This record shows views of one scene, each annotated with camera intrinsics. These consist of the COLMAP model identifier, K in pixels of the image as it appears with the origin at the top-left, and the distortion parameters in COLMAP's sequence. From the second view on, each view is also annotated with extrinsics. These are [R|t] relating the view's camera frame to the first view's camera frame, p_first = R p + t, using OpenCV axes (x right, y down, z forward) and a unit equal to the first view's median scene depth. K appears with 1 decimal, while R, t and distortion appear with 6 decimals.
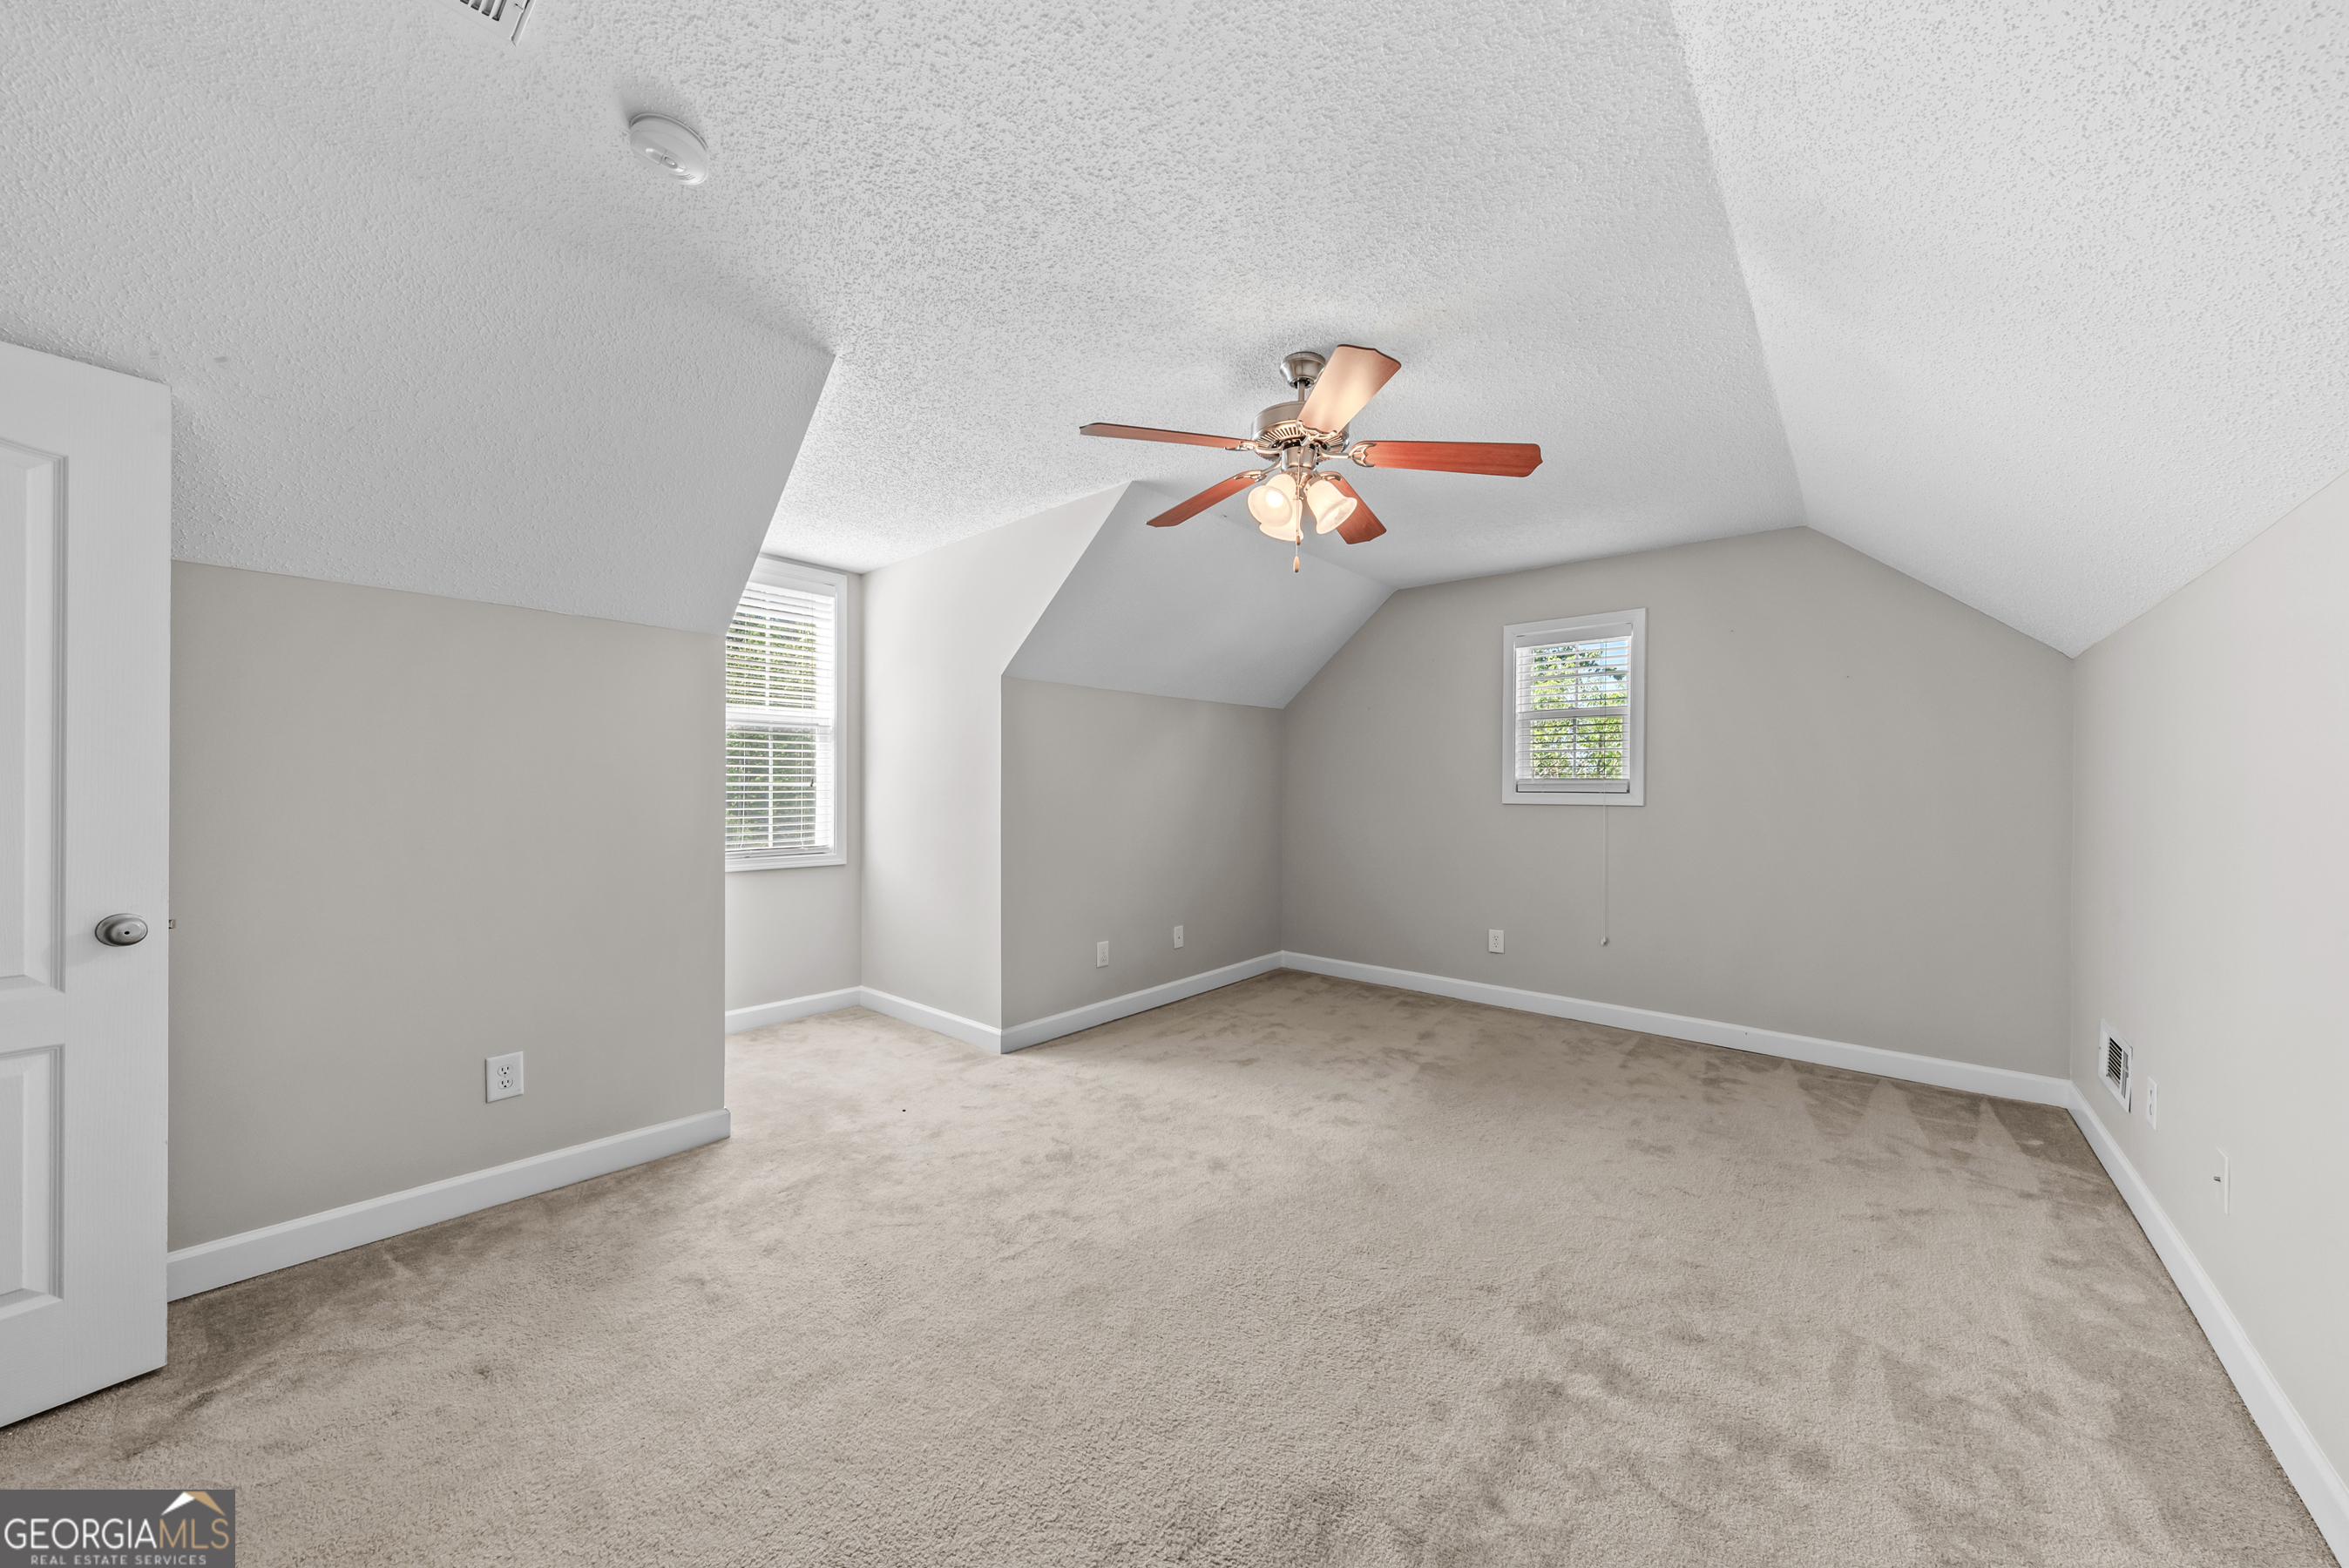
lens RADIAL K [[809.1, 0, 1170.8], [0, 809.1, 796.5], [0, 0, 1]] dist [0.001583, -0.000350]
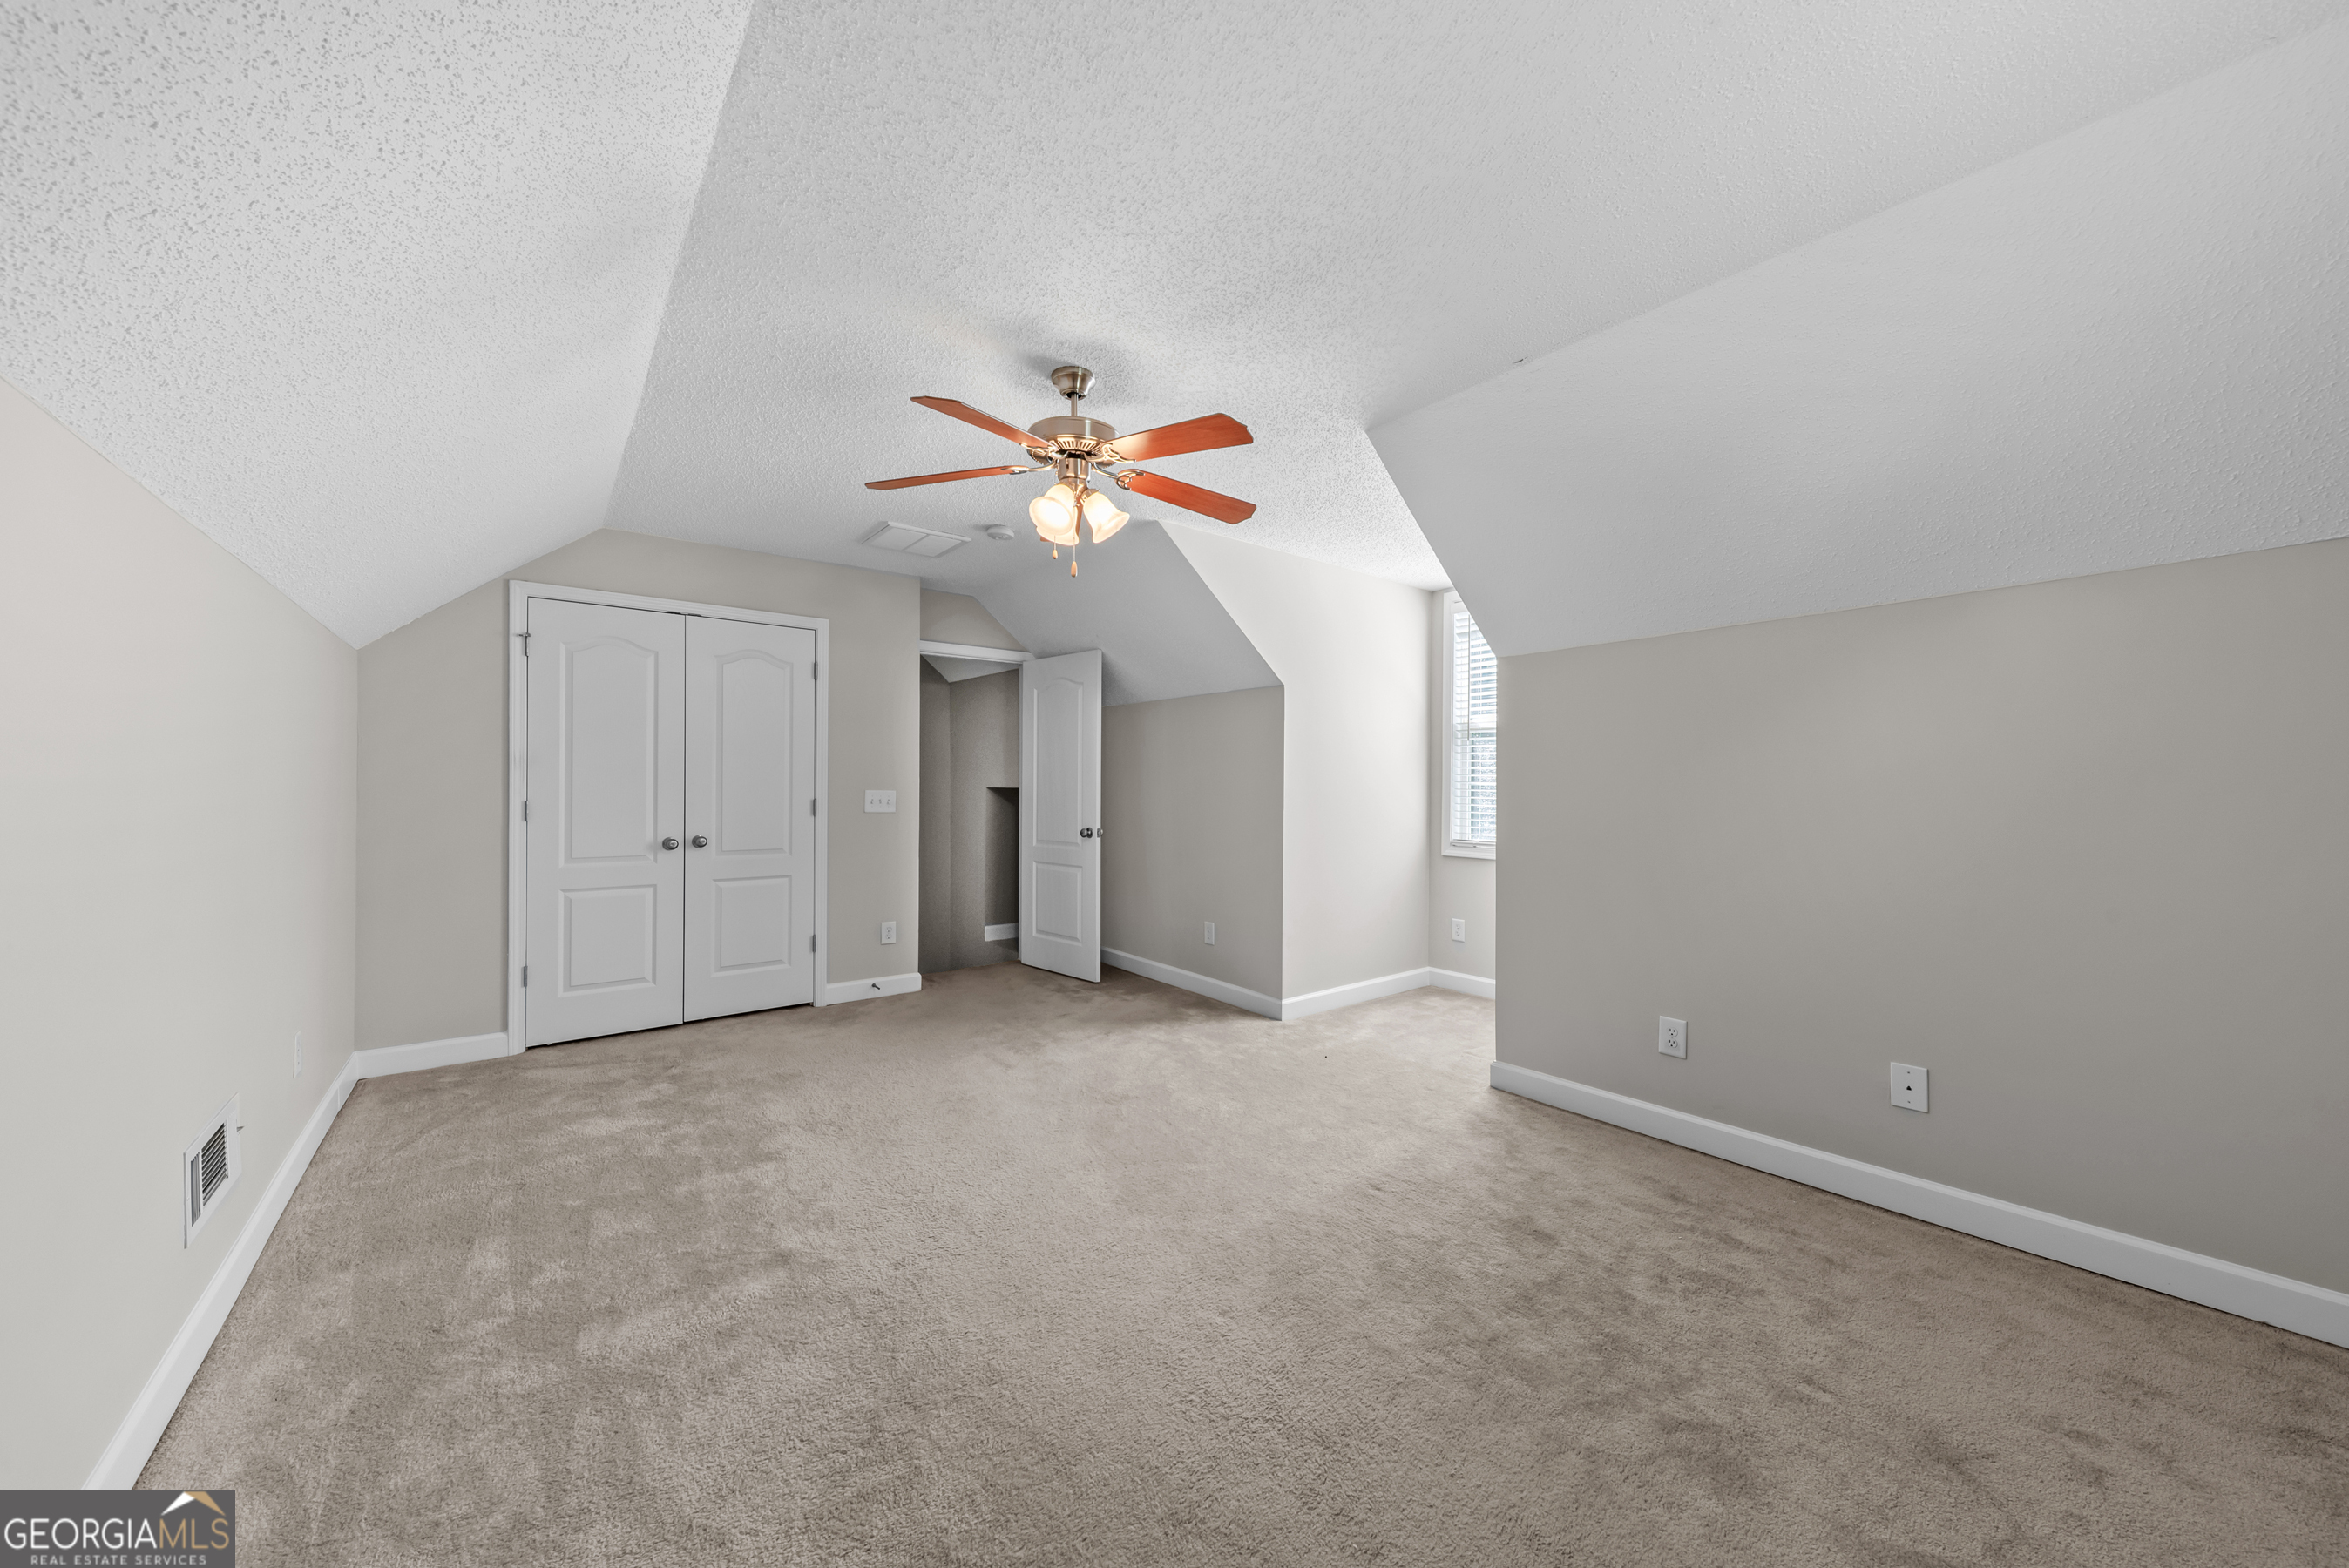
lens RADIAL K [[809.1, 0, 1170.8], [0, 809.1, 796.5], [0, 0, 1]] dist [0.001583, -0.000350]
pose [[-0.183693, 0.010495, -0.982928, 0.747107], [-0.010756, 0.999862, 0.012686, -0.005829], [0.982925, 0.012902, -0.183555, 0.843159]]
